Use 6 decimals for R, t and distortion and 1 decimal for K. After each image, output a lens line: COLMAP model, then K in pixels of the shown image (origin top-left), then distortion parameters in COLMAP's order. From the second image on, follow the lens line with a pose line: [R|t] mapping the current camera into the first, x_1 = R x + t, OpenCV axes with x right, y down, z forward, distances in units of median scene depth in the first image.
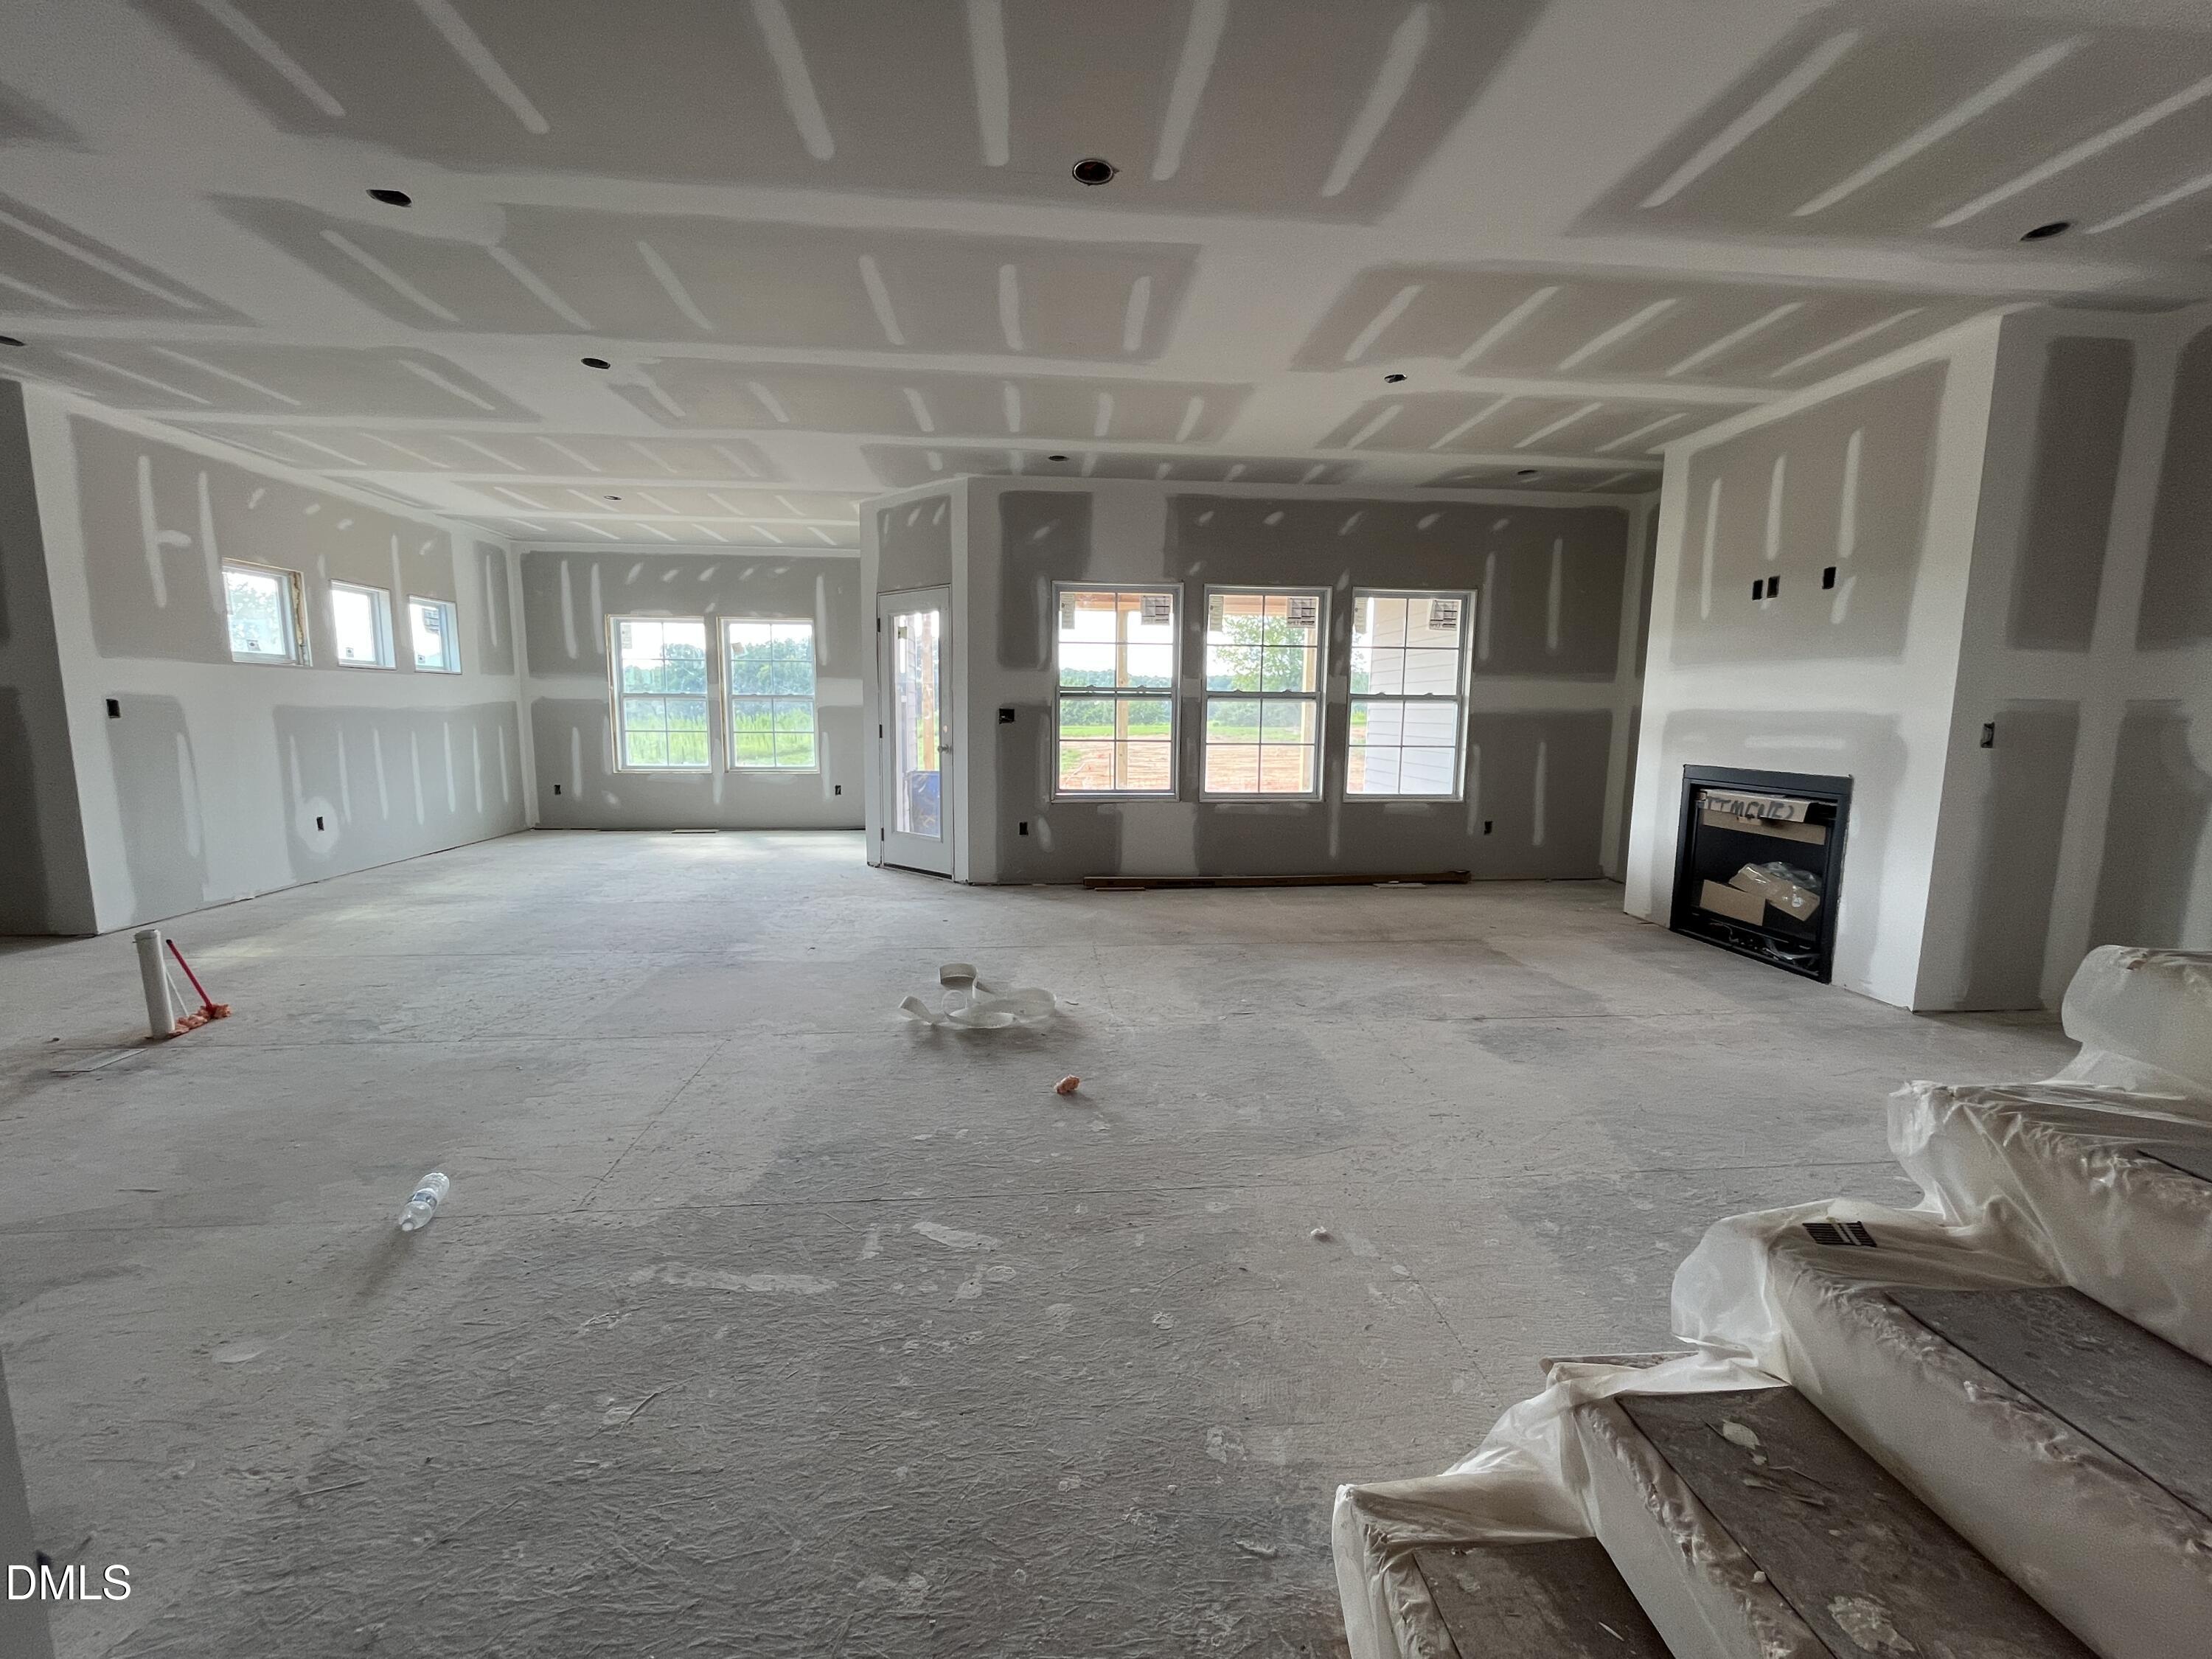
lens RADIAL K [[901.7, 0, 1100.2], [0, 901.7, 827.4], [0, 0, 1]] dist [-0.000740, -0.000604]
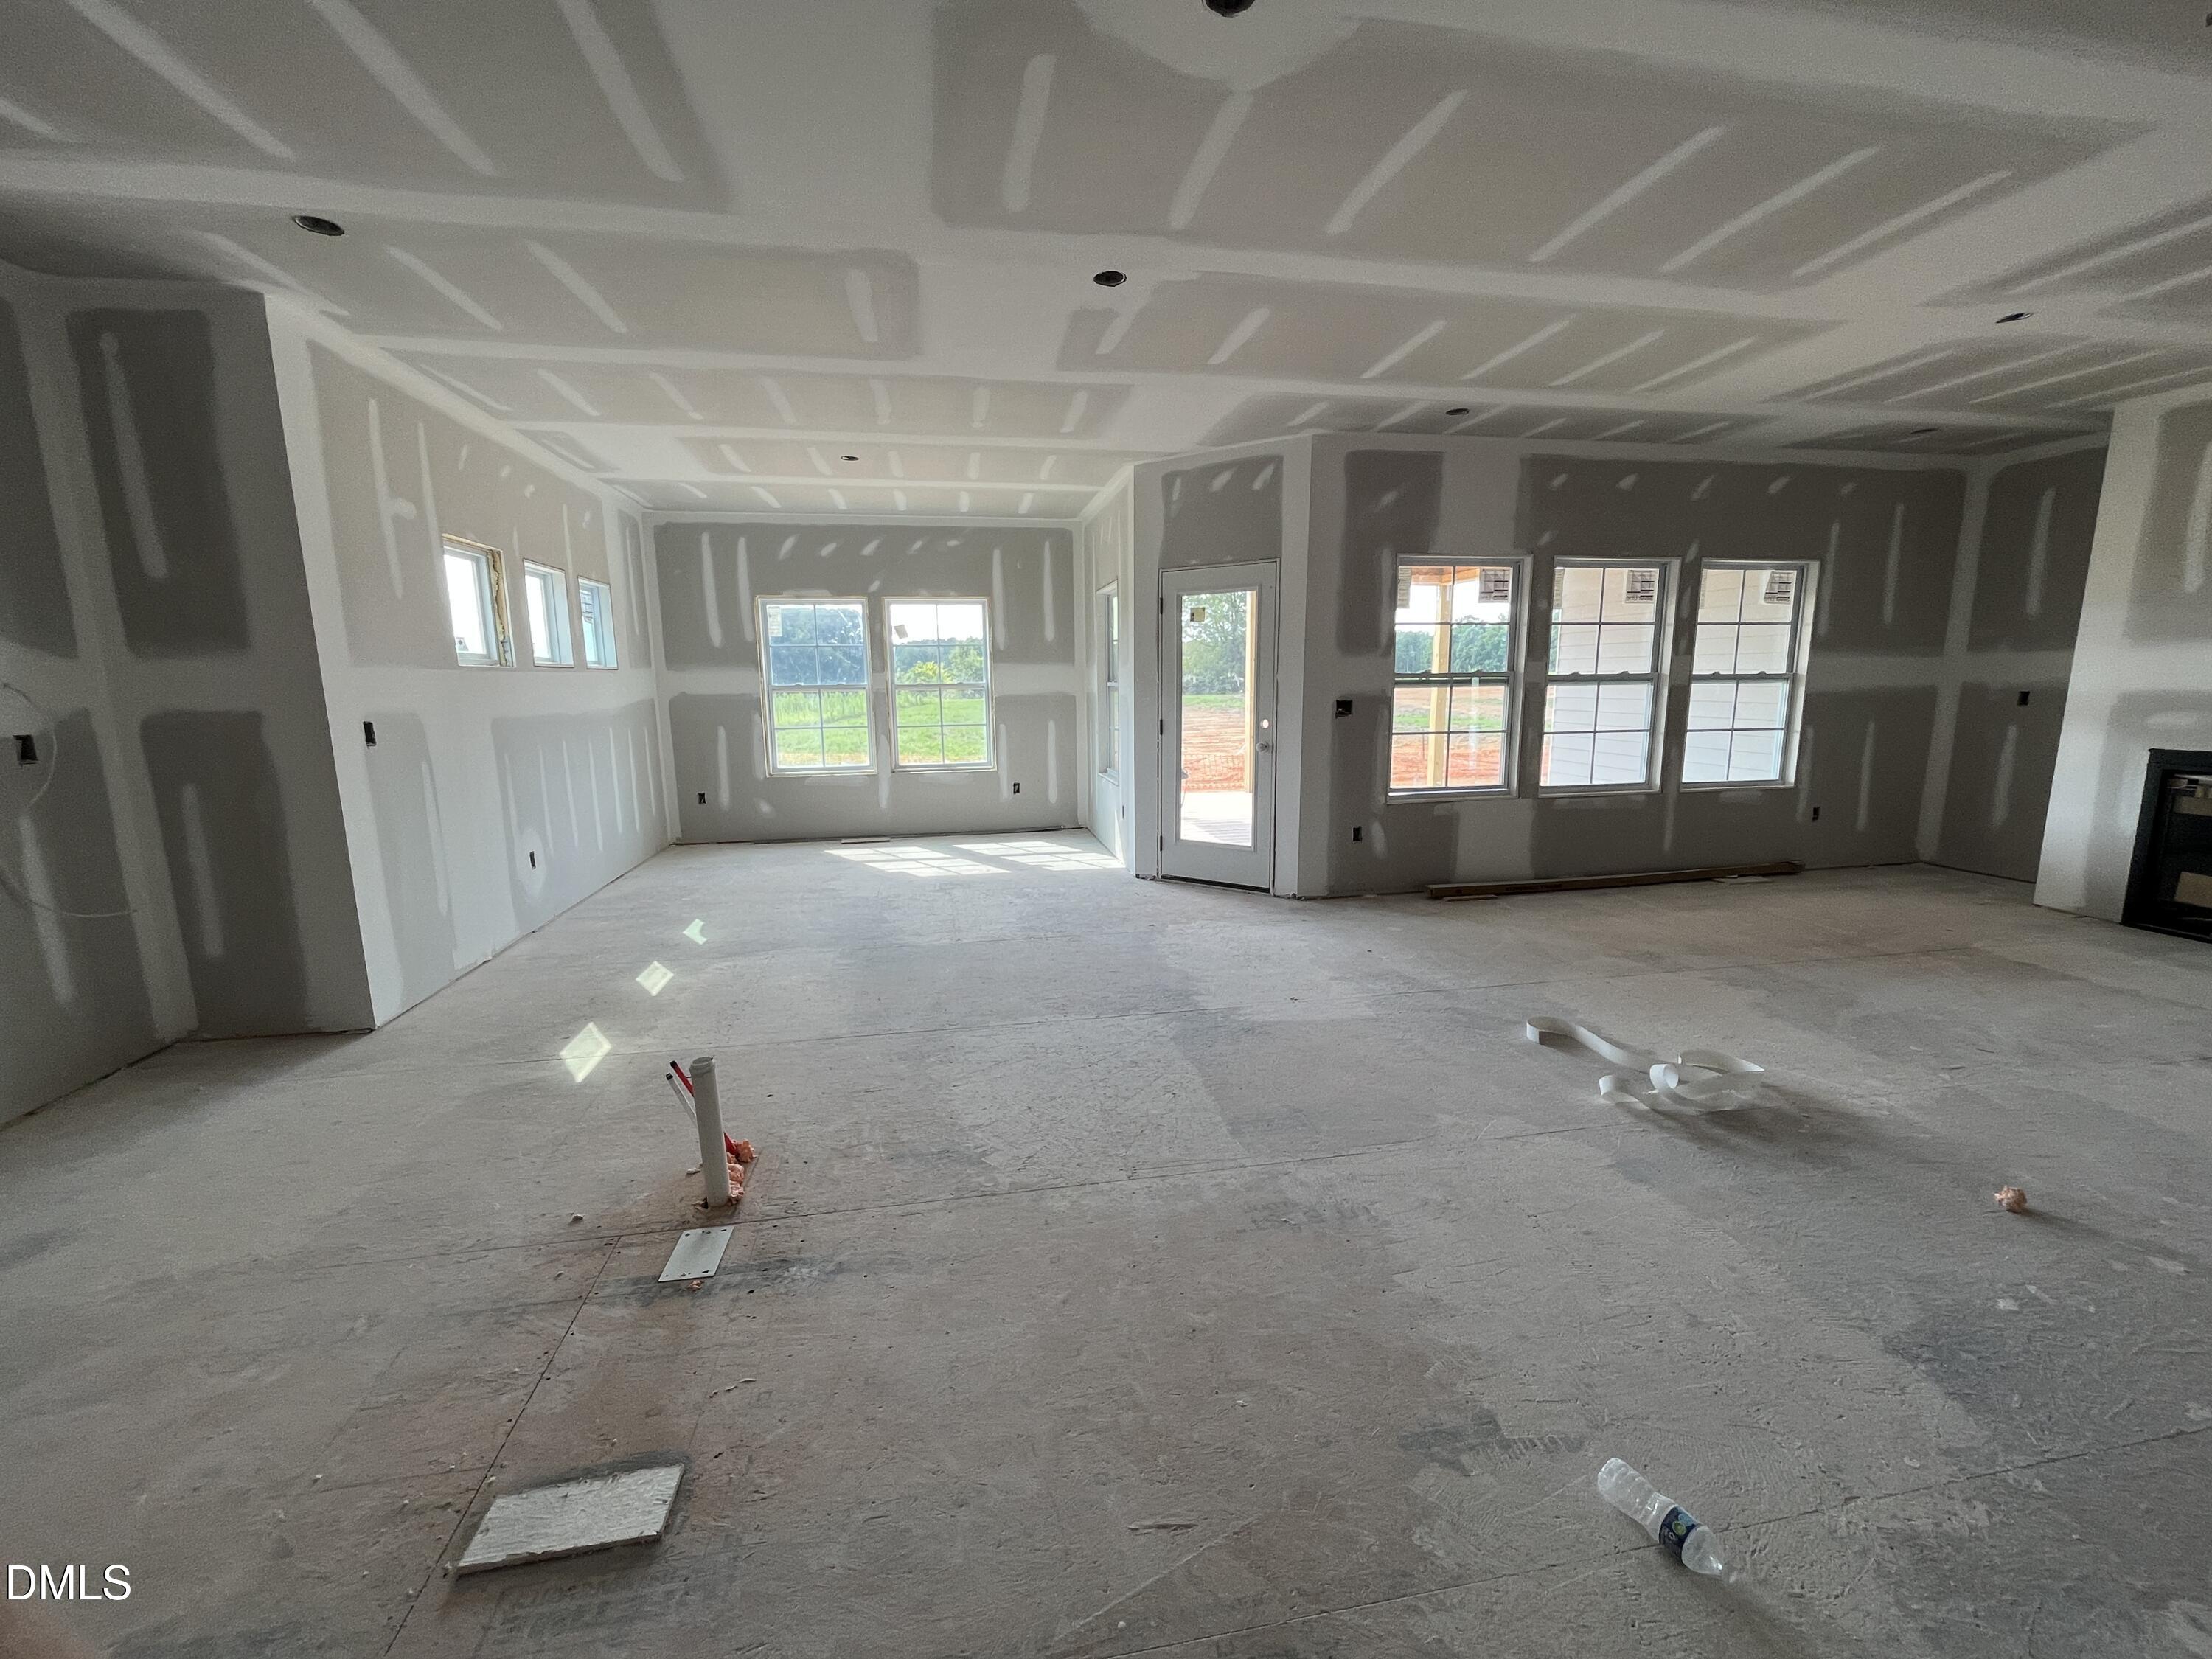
lens RADIAL K [[901.7, 0, 1100.2], [0, 901.7, 827.4], [0, 0, 1]] dist [-0.000740, -0.000604]
pose [[0.995366, -0.035390, 0.089404, -0.422924], [0.032345, 0.998854, 0.035280, -0.045704], [-0.090551, -0.032225, 0.995370, 0.137249]]
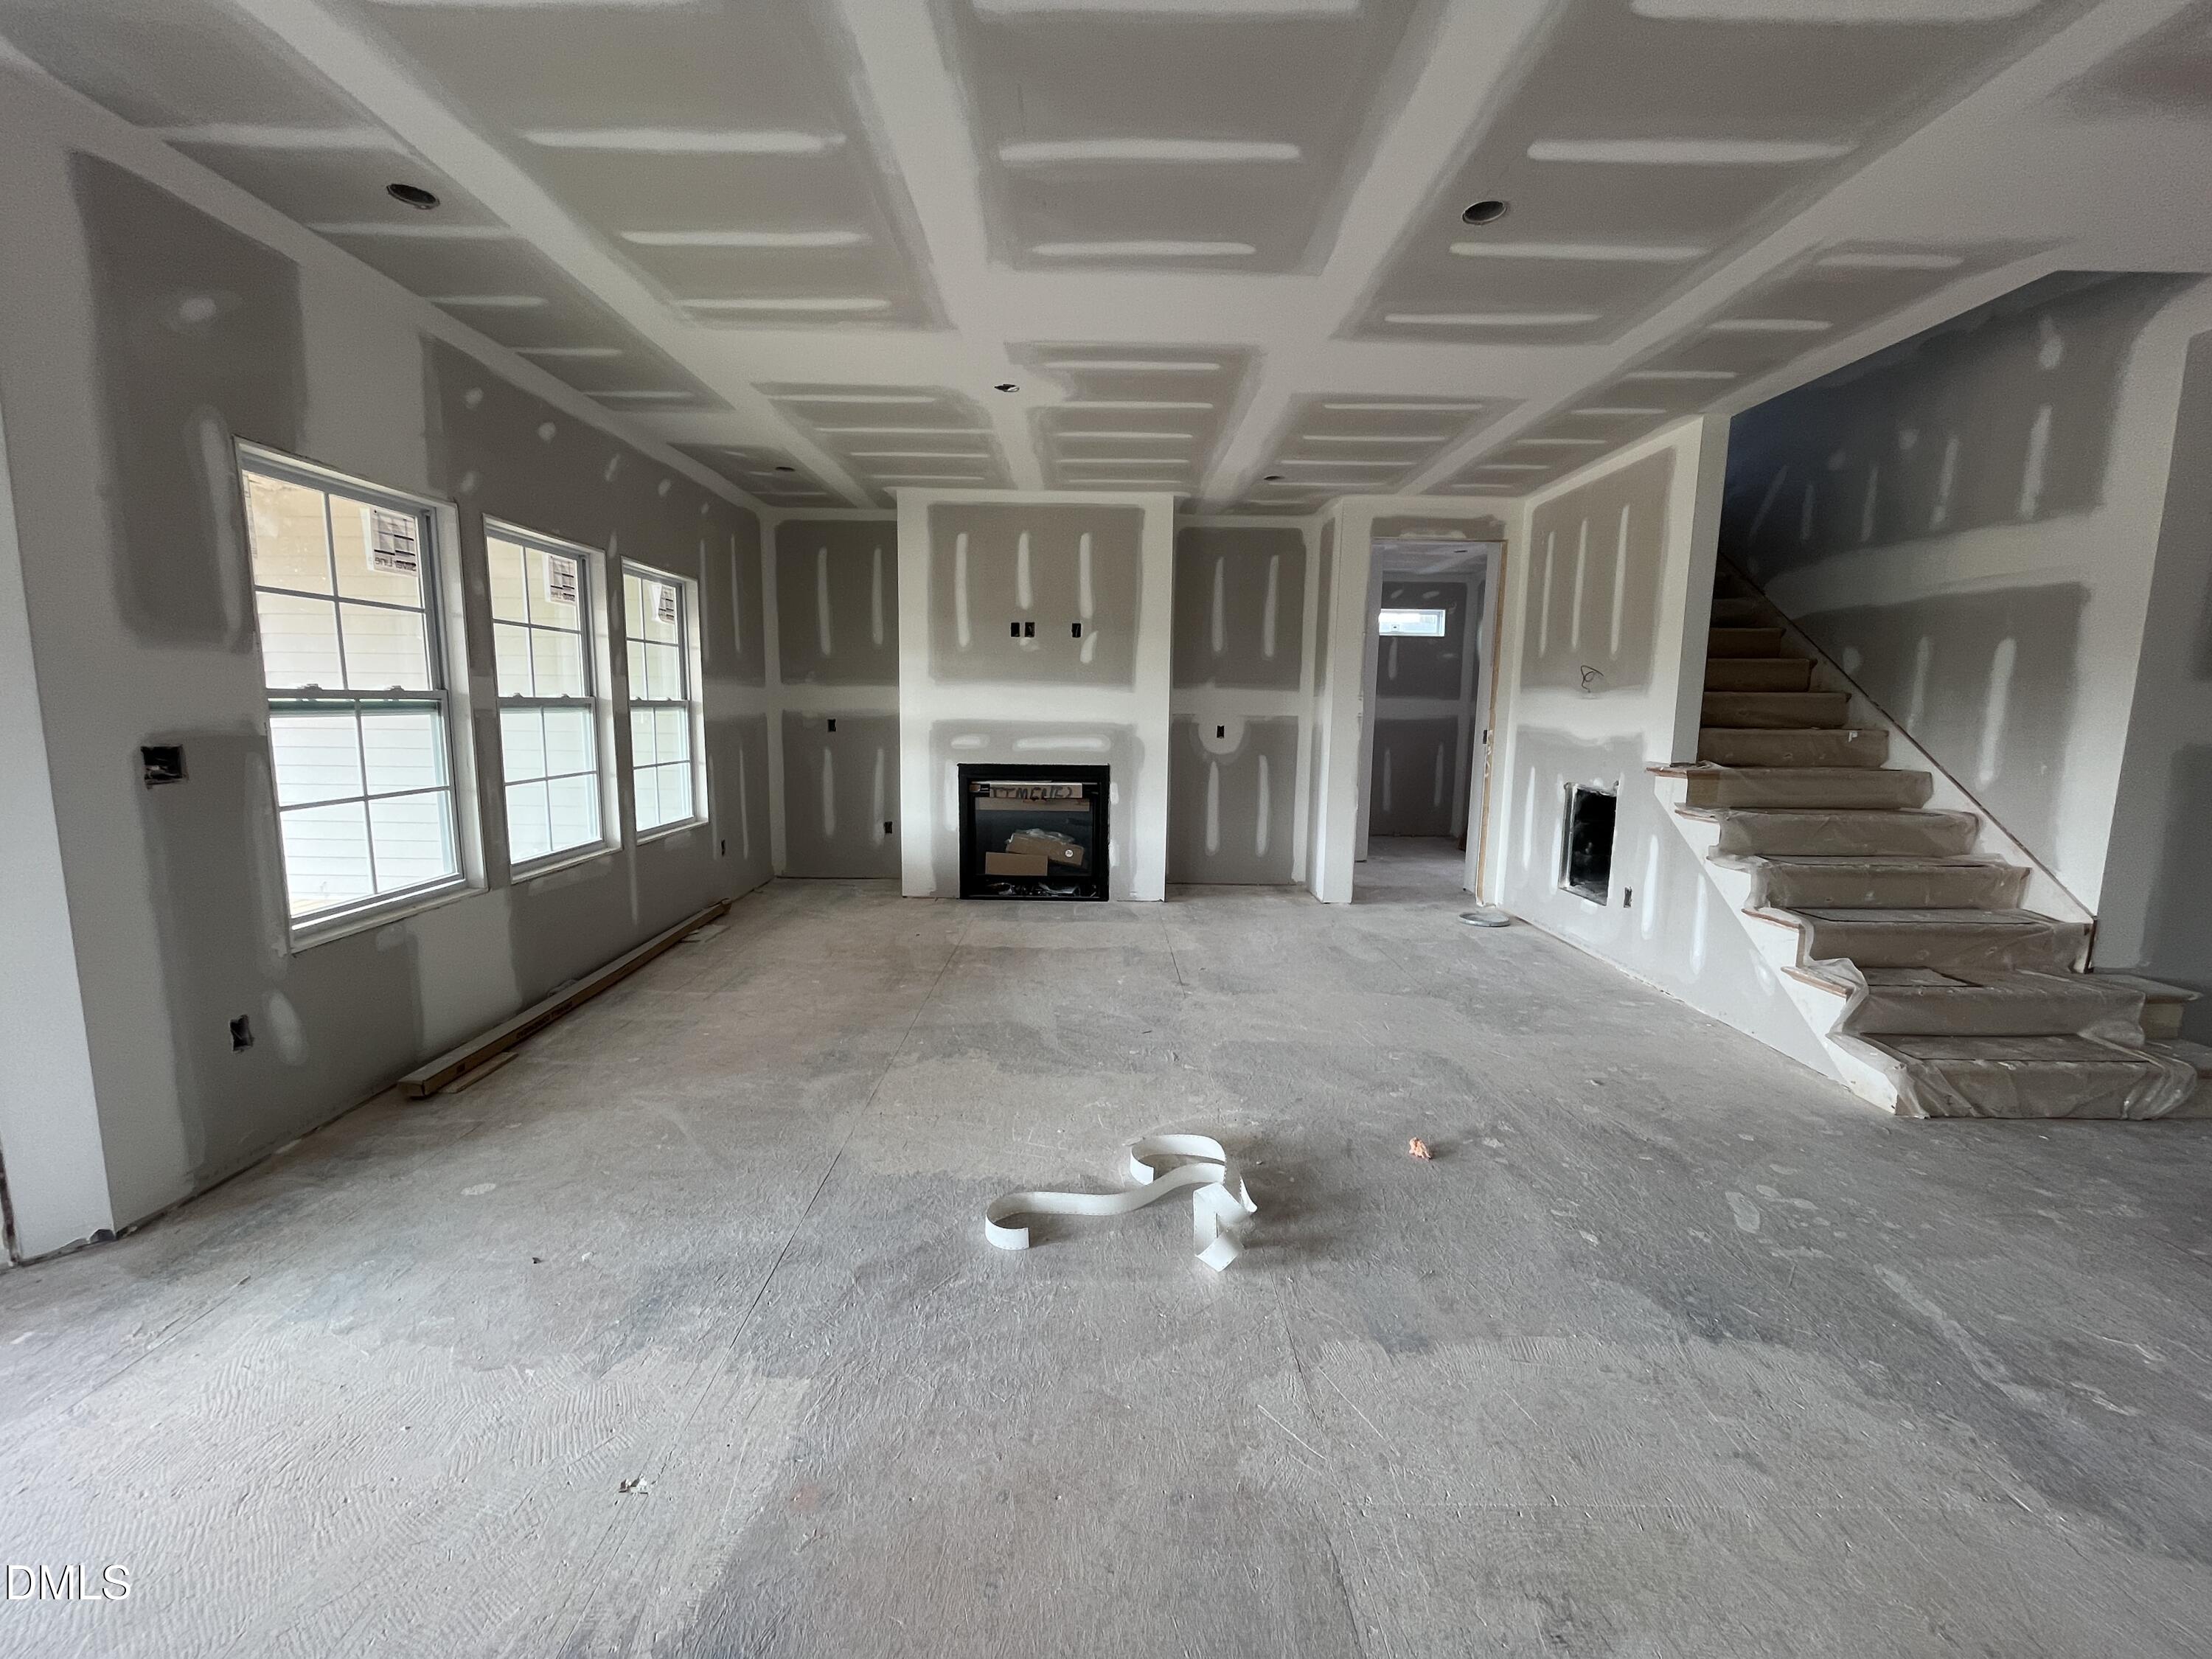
lens RADIAL K [[901.7, 0, 1100.2], [0, 901.7, 827.4], [0, 0, 1]] dist [-0.000740, -0.000604]
pose [[0.081801, -0.143644, 0.986243, -0.450921], [0.115962, 0.984210, 0.133730, -0.102094], [-0.989880, 0.103427, 0.097167, 0.568440]]
